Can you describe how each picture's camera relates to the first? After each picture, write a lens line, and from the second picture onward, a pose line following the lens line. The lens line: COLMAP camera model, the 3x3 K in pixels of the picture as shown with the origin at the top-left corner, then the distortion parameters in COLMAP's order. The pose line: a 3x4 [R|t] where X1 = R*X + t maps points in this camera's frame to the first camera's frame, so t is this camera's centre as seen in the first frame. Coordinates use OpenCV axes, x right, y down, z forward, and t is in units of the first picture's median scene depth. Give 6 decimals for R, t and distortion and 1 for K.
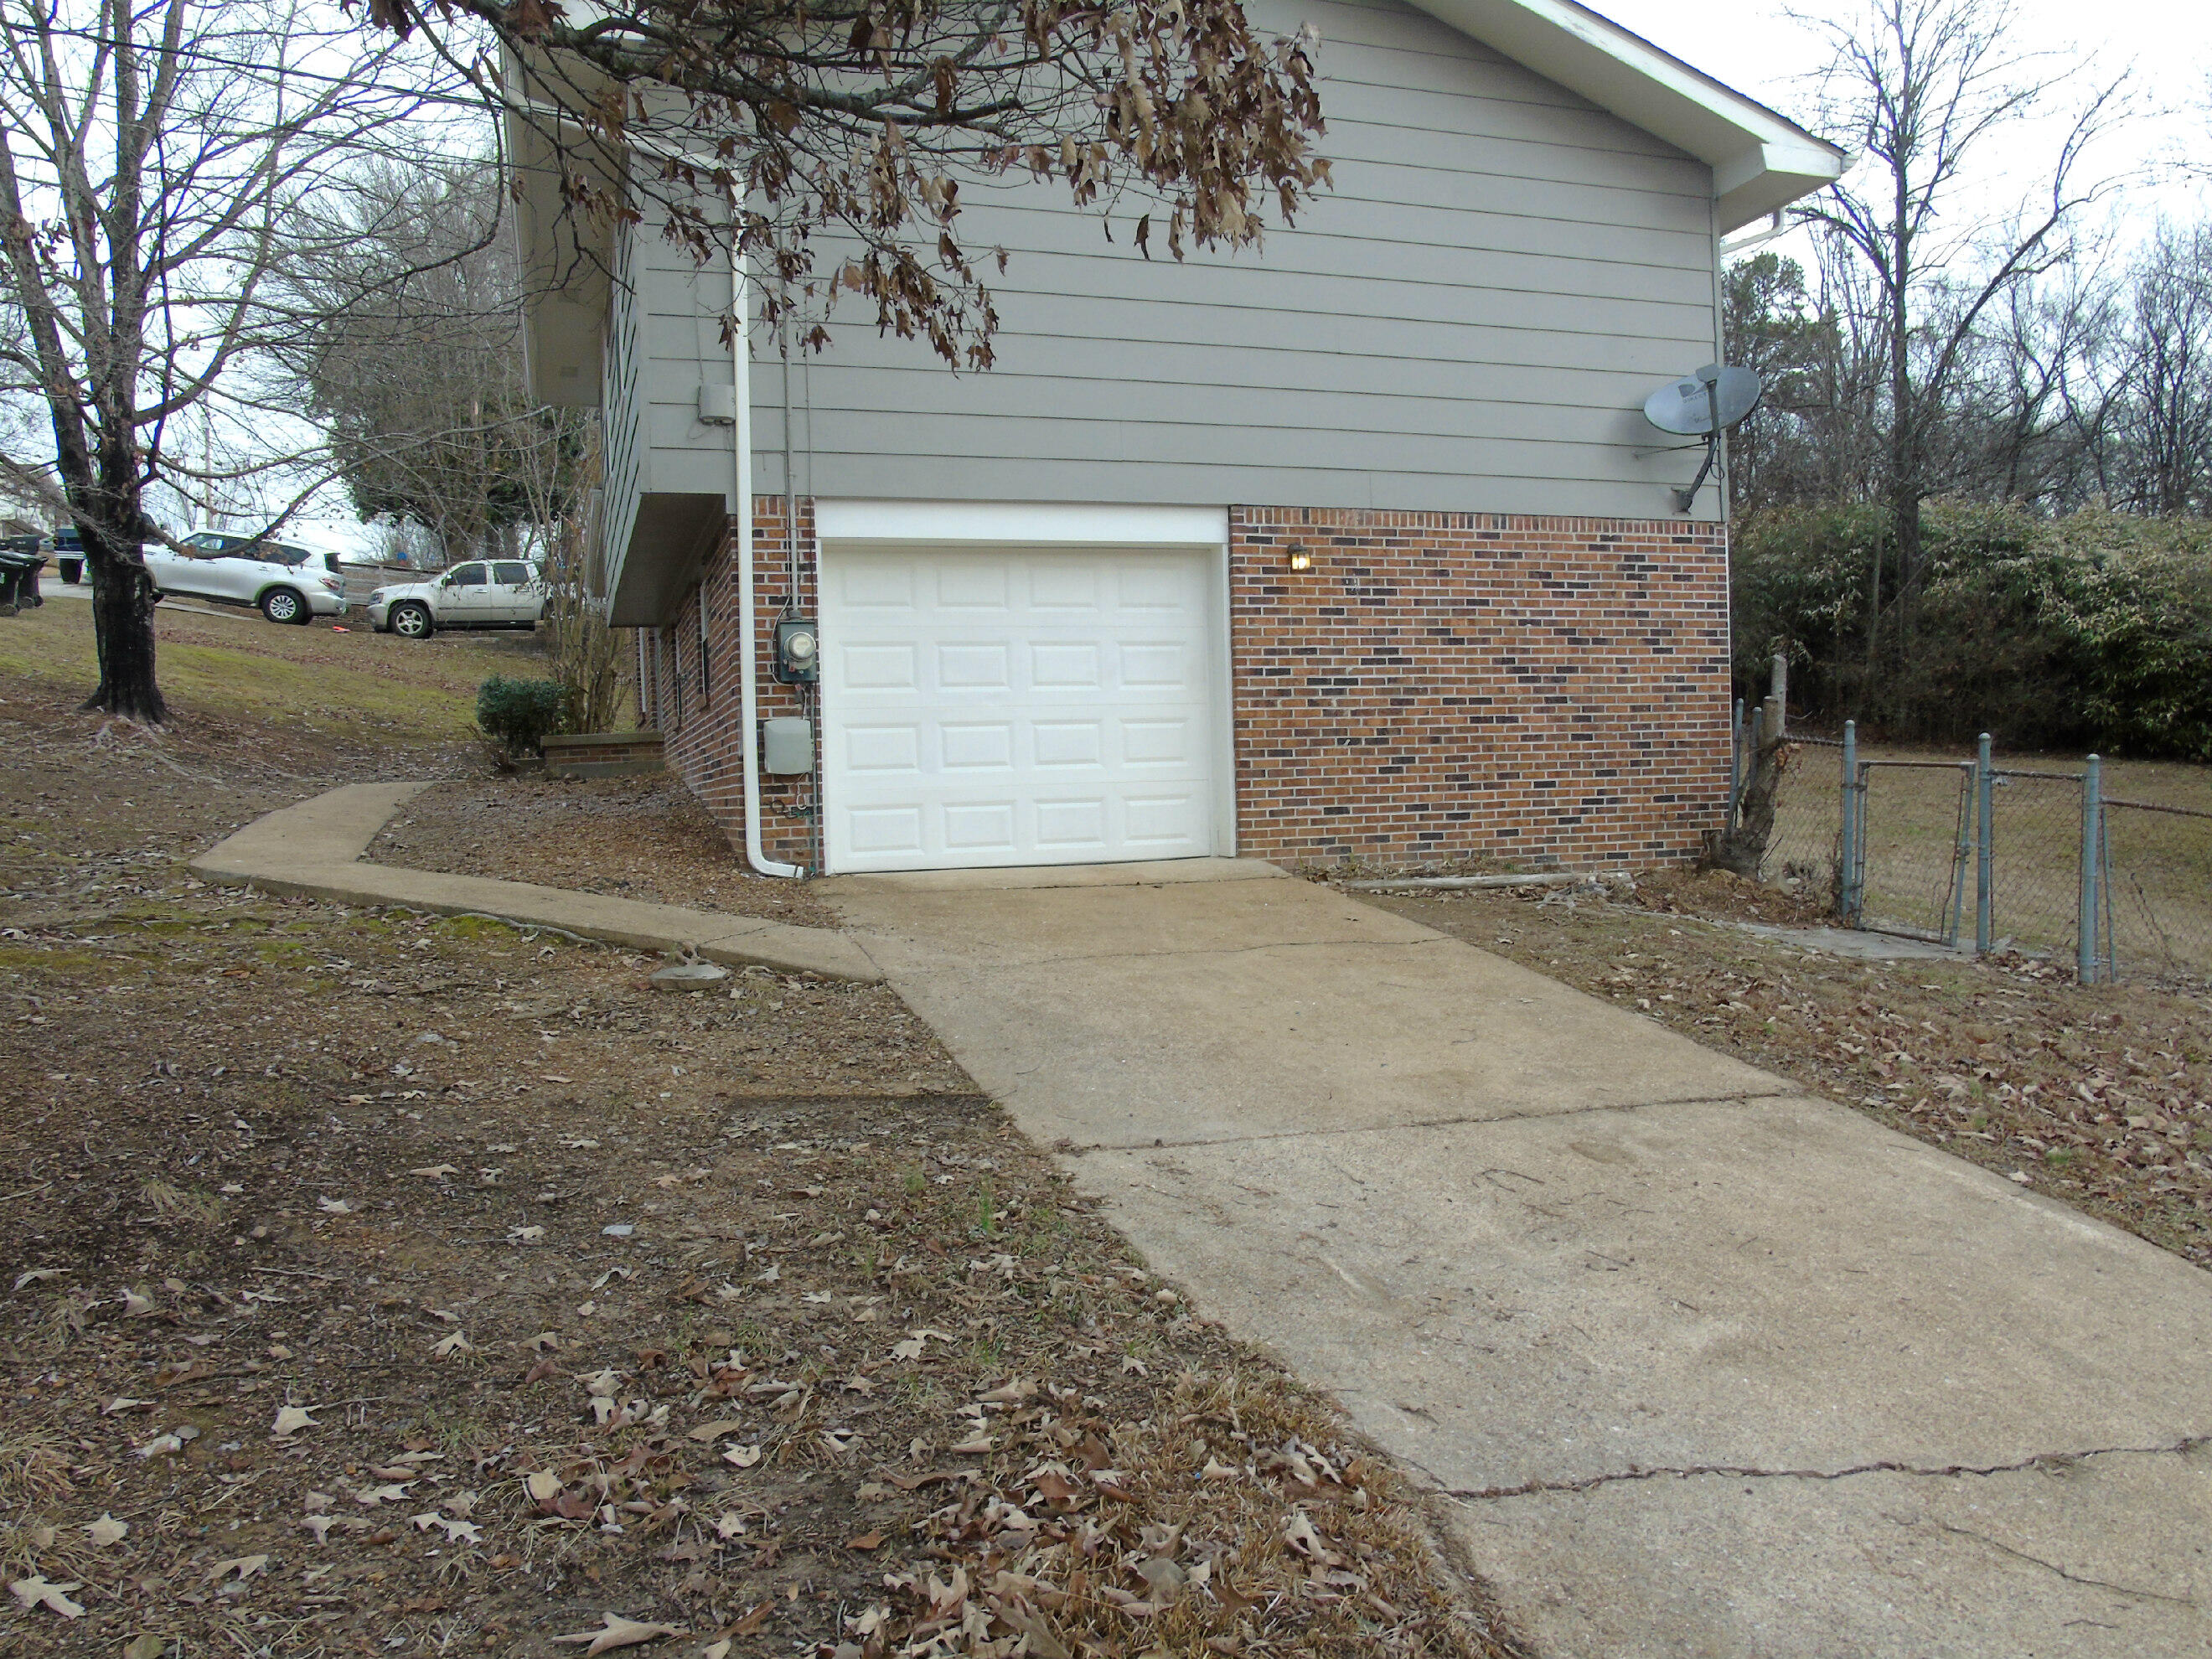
lens RADIAL K [[1618.6, 0, 1111.4], [0, 1618.6, 830.1], [0, 0, 1]] dist [-0.035772, 0.017011]
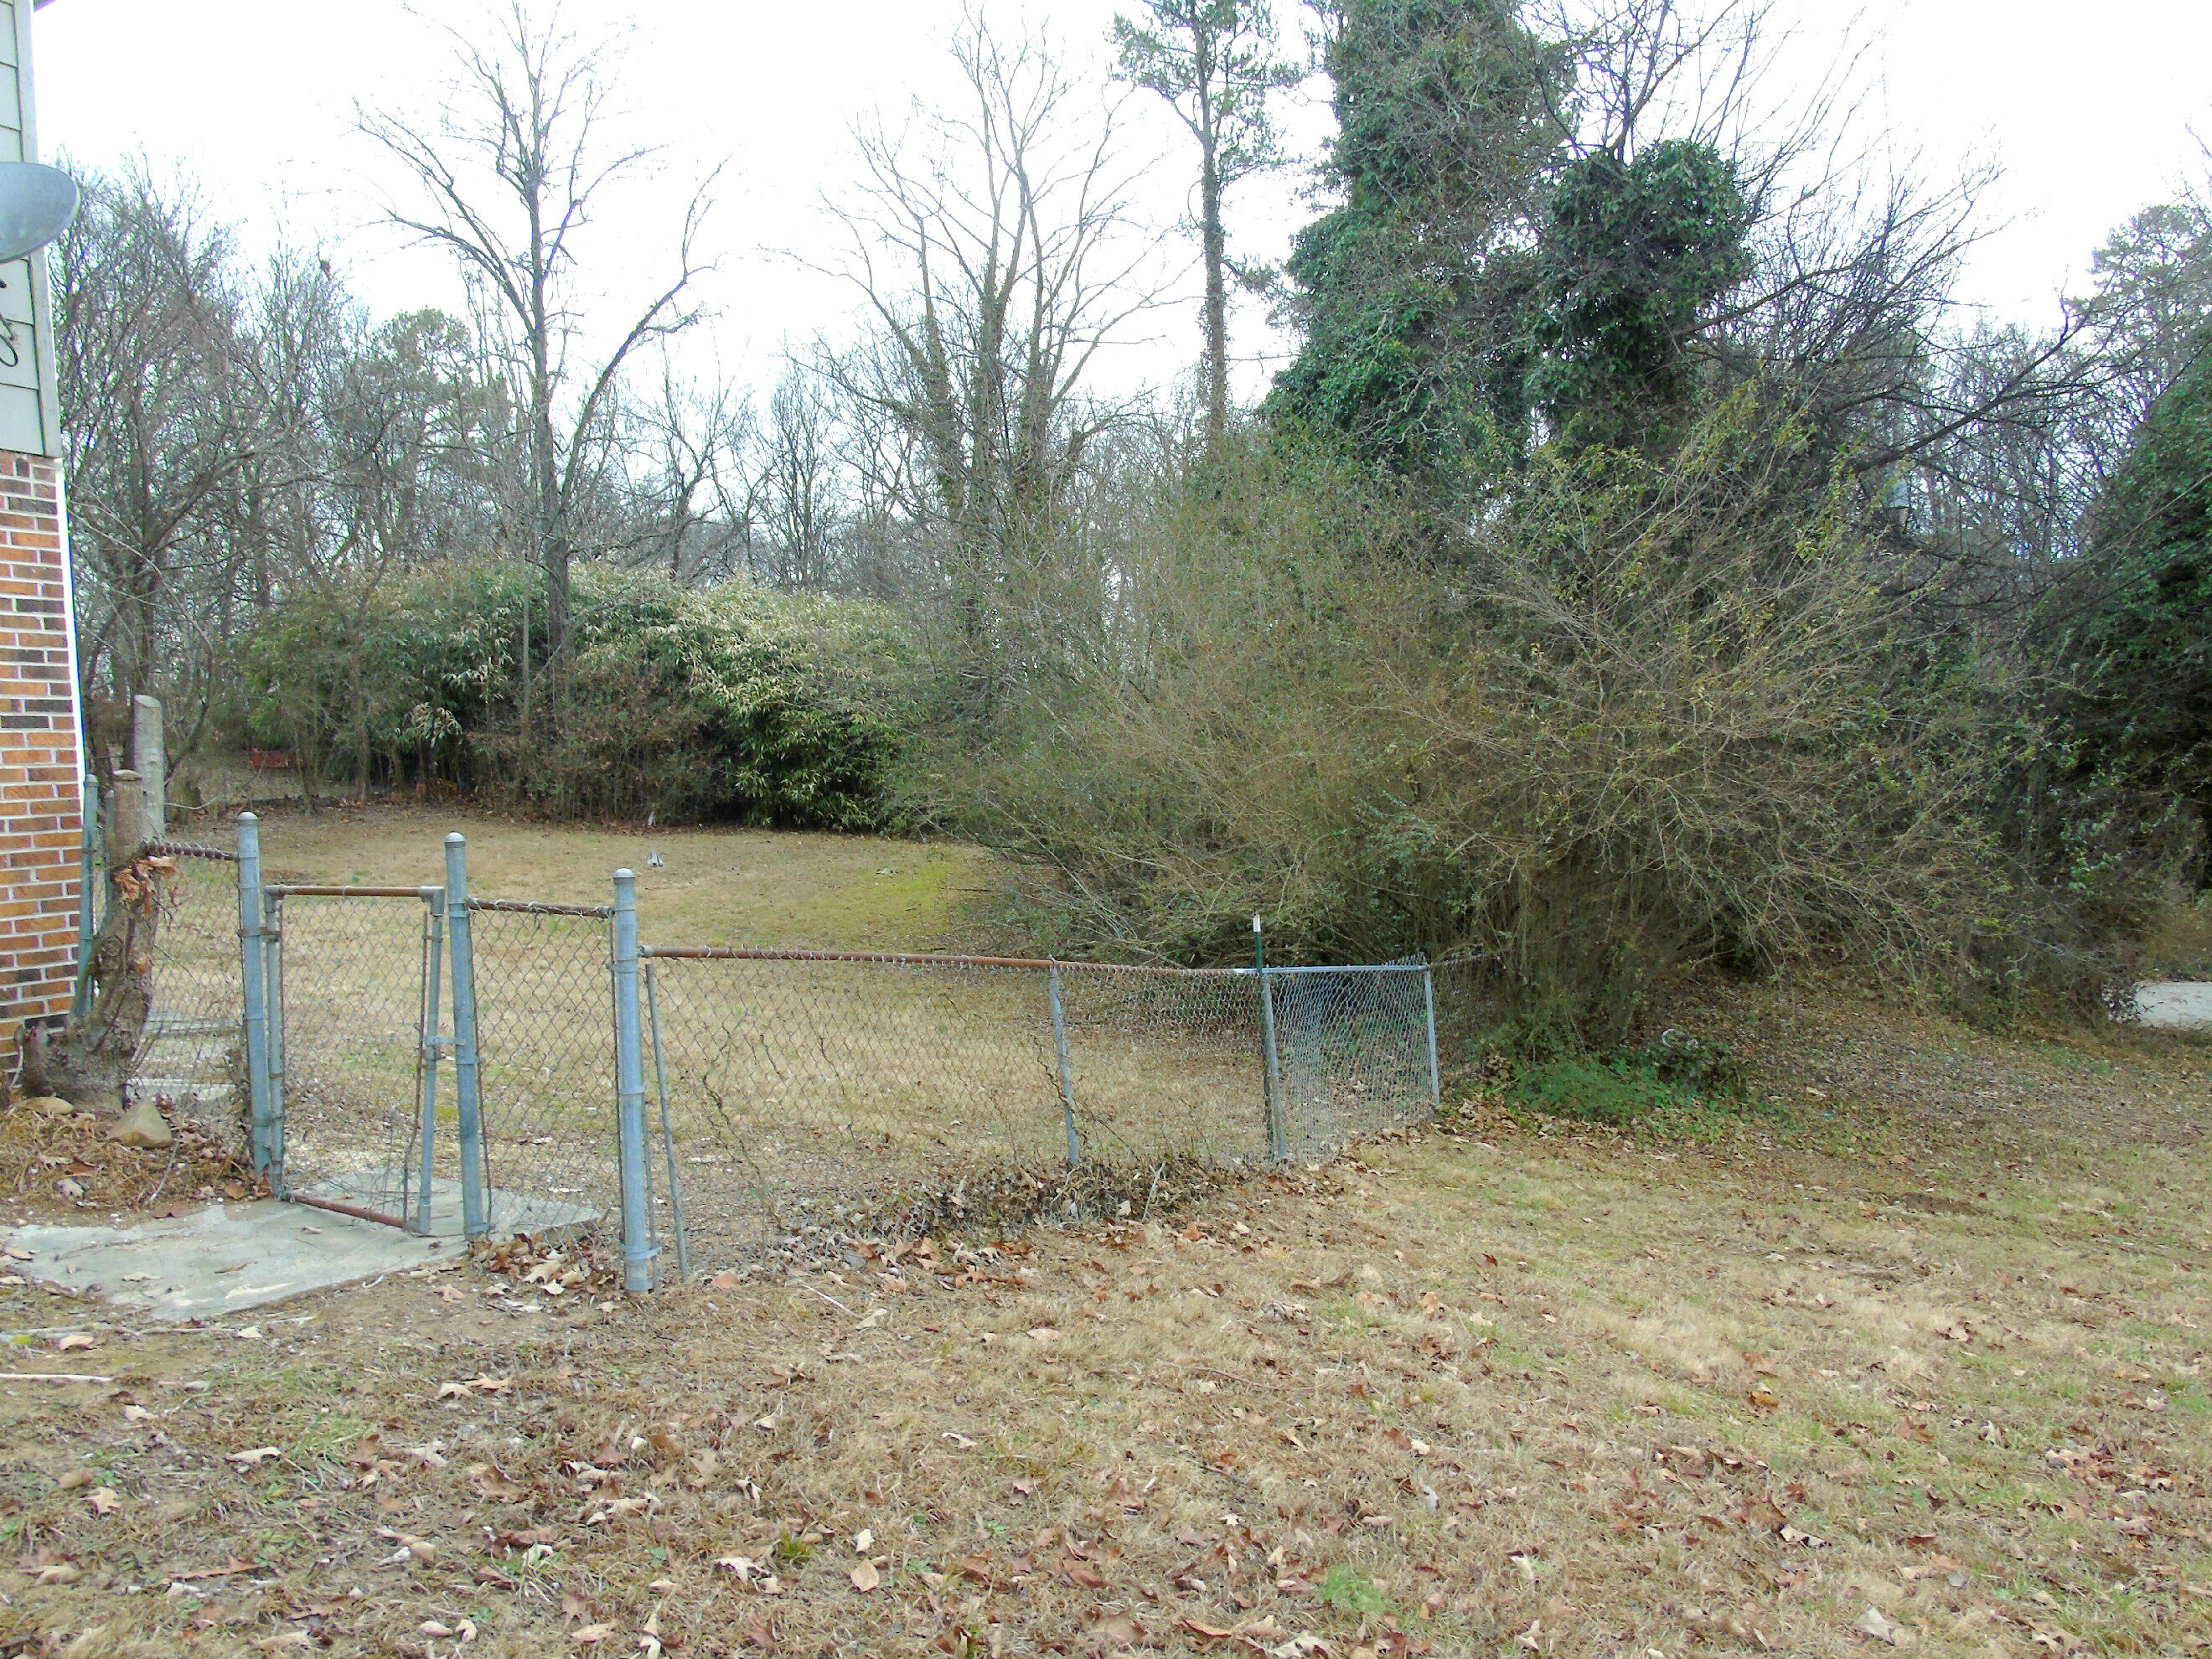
lens RADIAL K [[1618.6, 0, 1107.7], [0, 1618.6, 829.4], [0, 0, 1]] dist [-0.035772, 0.017011]
pose [[0.727048, -0.032936, 0.685796, 0.091065], [0.065714, 0.997601, -0.021756, -0.009600], [-0.683434, 0.060884, 0.727469, 0.124229]]
